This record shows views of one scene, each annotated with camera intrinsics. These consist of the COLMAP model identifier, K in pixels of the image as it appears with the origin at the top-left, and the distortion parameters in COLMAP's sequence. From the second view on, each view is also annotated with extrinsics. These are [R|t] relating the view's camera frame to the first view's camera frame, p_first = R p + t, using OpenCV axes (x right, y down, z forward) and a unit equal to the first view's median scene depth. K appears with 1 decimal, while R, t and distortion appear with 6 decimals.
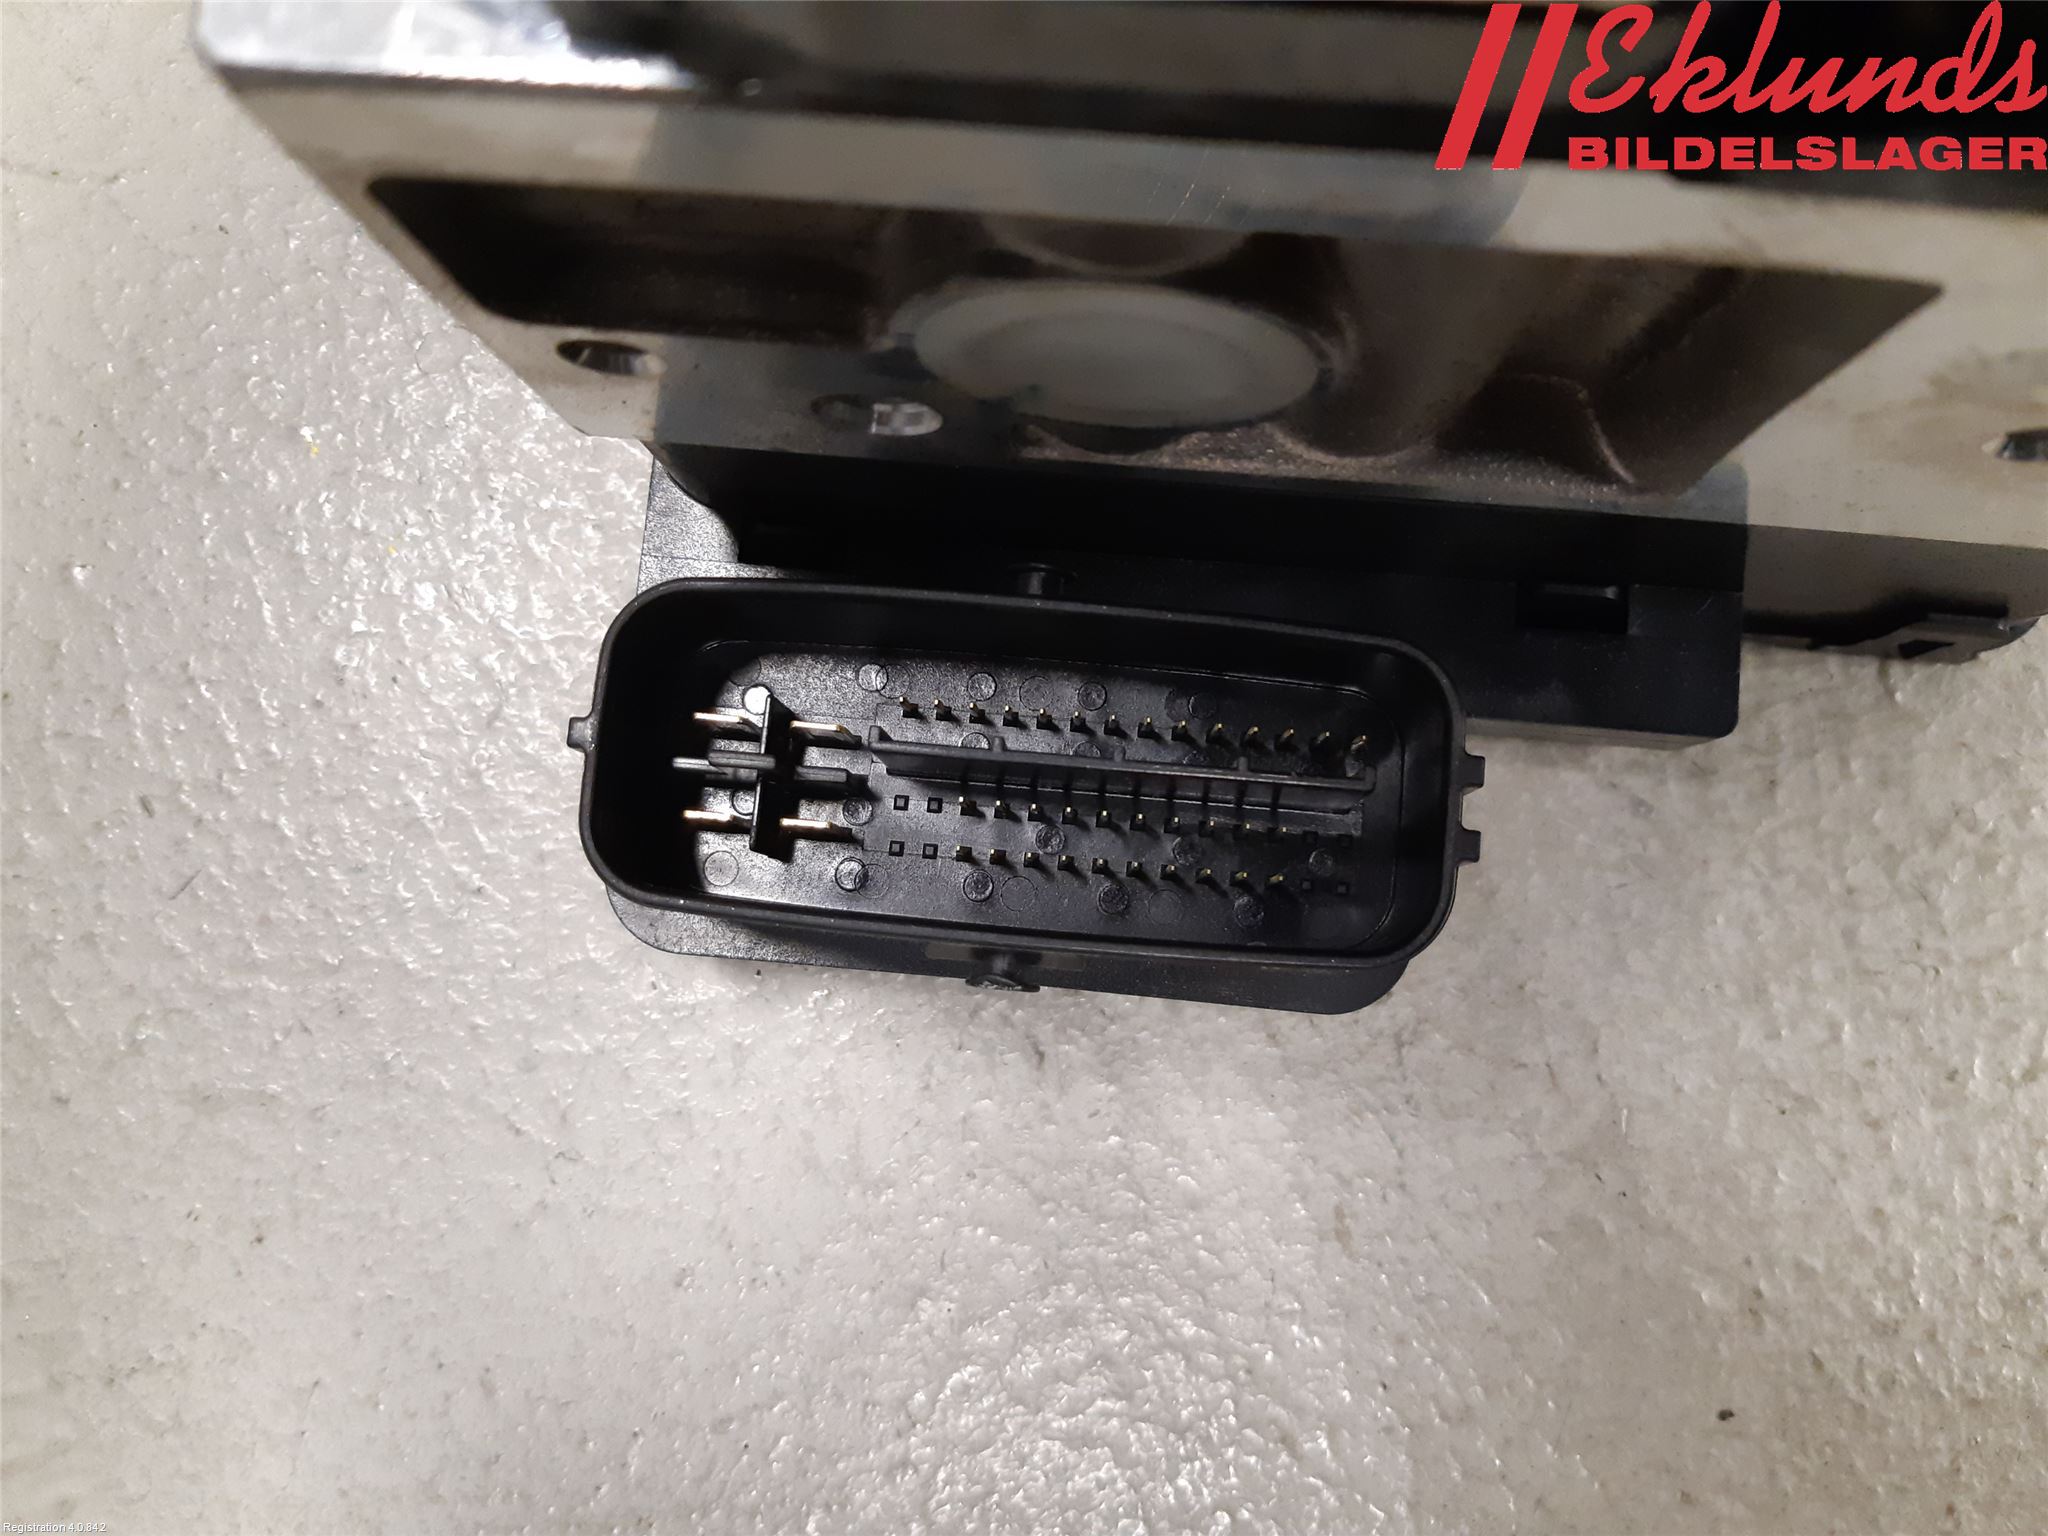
lens RADIAL K [[1647.5, 0, 1024.0], [0, 1647.5, 768.0], [0, 0, 1]] dist [0.123318, -0.309174]
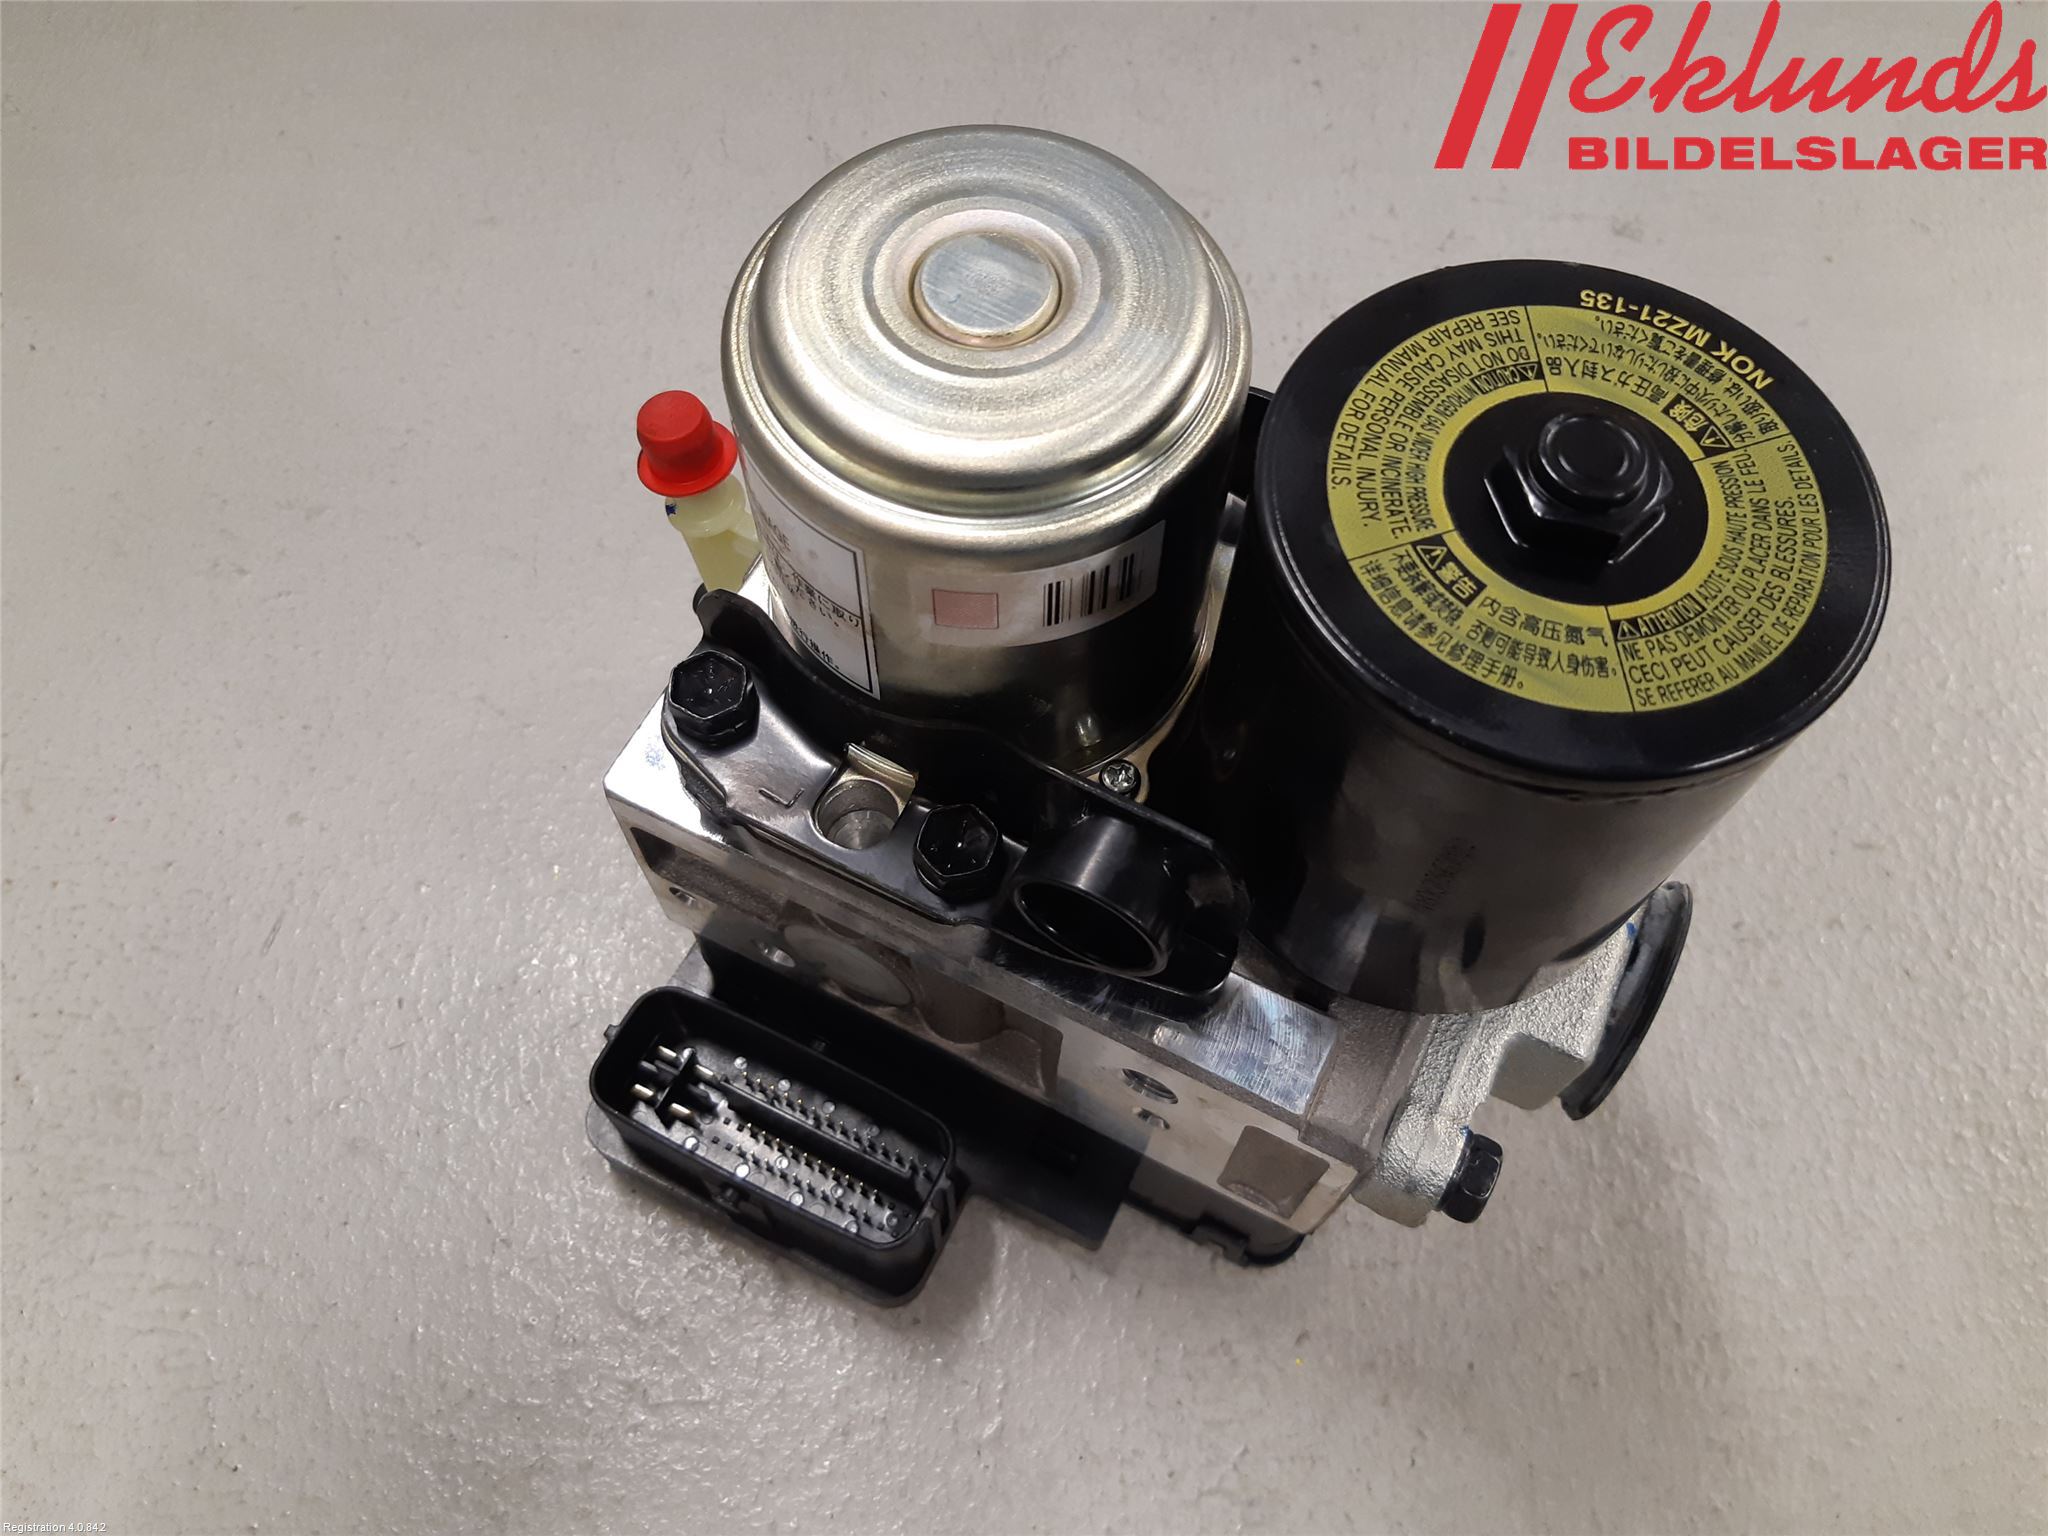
lens RADIAL K [[1647.5, 0, 1024.0], [0, 1647.5, 768.0], [0, 0, 1]] dist [0.123318, -0.309174]
pose [[0.929015, 0.349965, -0.120230, 0.388223], [-0.369855, 0.867842, -0.331750, 0.197519], [-0.011760, 0.352669, 0.935674, -1.208676]]
